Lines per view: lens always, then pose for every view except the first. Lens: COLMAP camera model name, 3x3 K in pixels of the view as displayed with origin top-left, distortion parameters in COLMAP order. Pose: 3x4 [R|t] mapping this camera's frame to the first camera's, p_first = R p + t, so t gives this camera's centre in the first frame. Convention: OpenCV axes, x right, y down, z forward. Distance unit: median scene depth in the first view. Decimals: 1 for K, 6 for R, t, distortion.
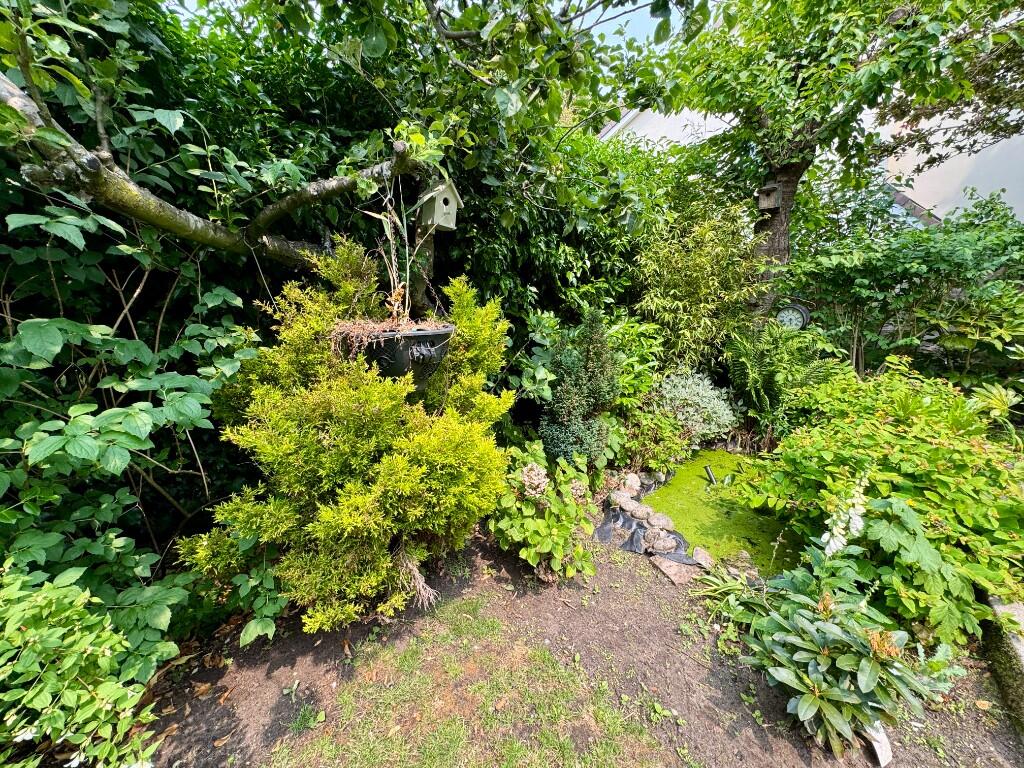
lens RADIAL K [[408.3, 0, 511.5], [0, 408.3, 387.0], [0, 0, 1]] dist [-0.007983, 0.001221]
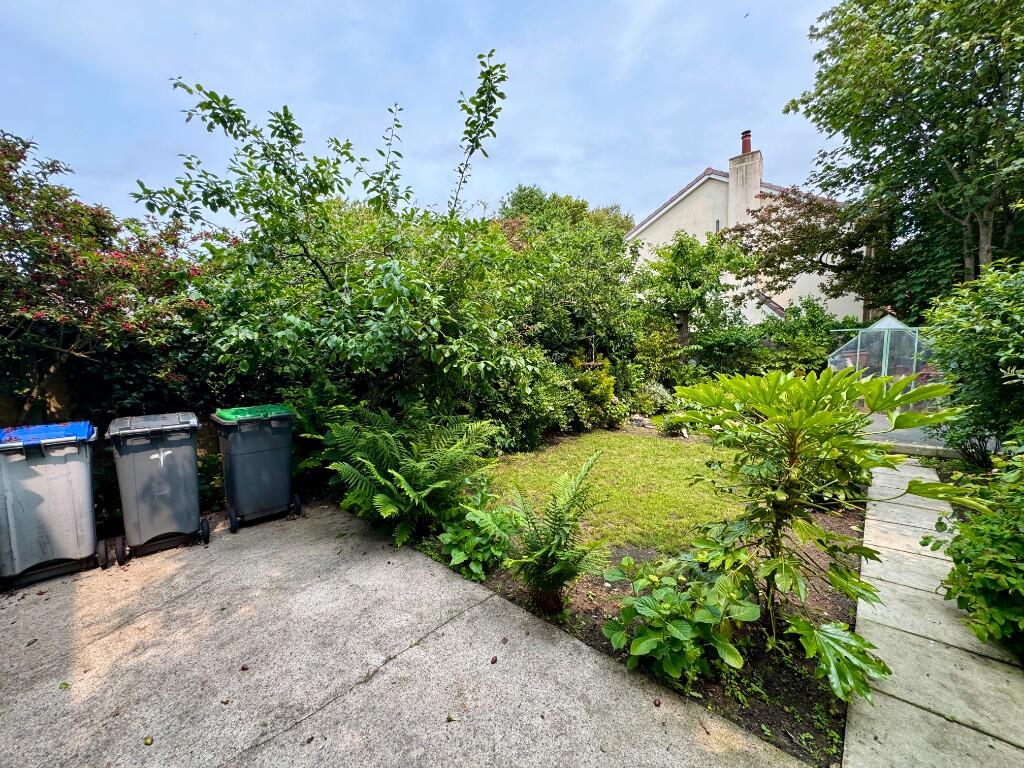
lens RADIAL K [[408.3, 0, 511.2], [0, 408.3, 386.2], [0, 0, 1]] dist [-0.007983, 0.001221]
pose [[0.999172, -0.015081, 0.037794, -0.642229], [0.020026, 0.990767, -0.134089, 0.342755], [-0.035423, 0.134734, 0.990248, -1.704077]]
